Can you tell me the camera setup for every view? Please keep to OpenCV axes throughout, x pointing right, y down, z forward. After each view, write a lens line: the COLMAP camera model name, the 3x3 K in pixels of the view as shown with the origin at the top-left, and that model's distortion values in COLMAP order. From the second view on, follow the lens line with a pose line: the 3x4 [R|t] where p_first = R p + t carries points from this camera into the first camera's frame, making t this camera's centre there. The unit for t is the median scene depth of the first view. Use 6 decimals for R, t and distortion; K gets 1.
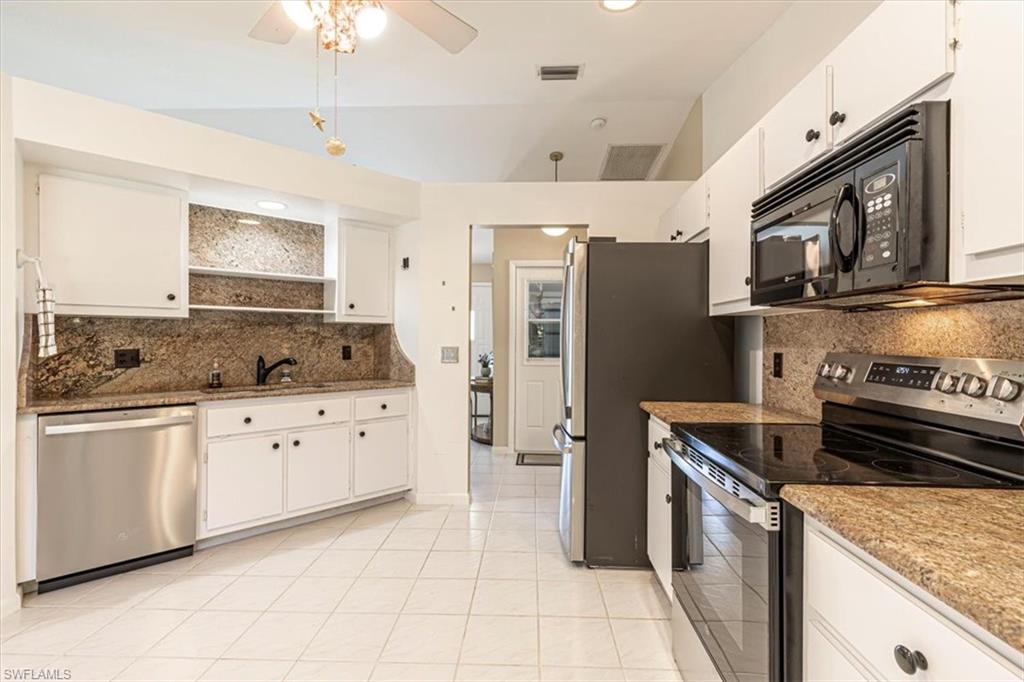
lens RADIAL K [[461.3, 0, 517.2], [0, 461.3, 339.9], [0, 0, 1]] dist [0.010006, -0.000624]
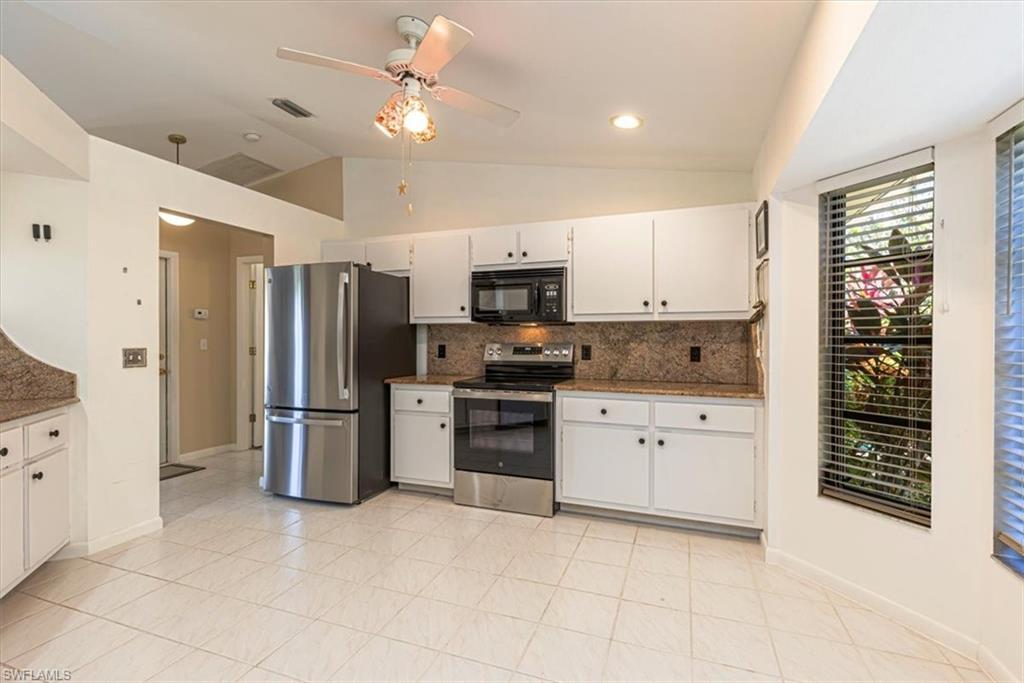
lens RADIAL K [[461.3, 0, 517.2], [0, 461.3, 340.4], [0, 0, 1]] dist [0.010006, -0.000624]
pose [[0.311394, -0.012722, 0.950196, -1.025204], [0.003485, 0.999919, 0.012245, -0.009873], [-0.950274, -0.000502, 0.311413, 0.125480]]
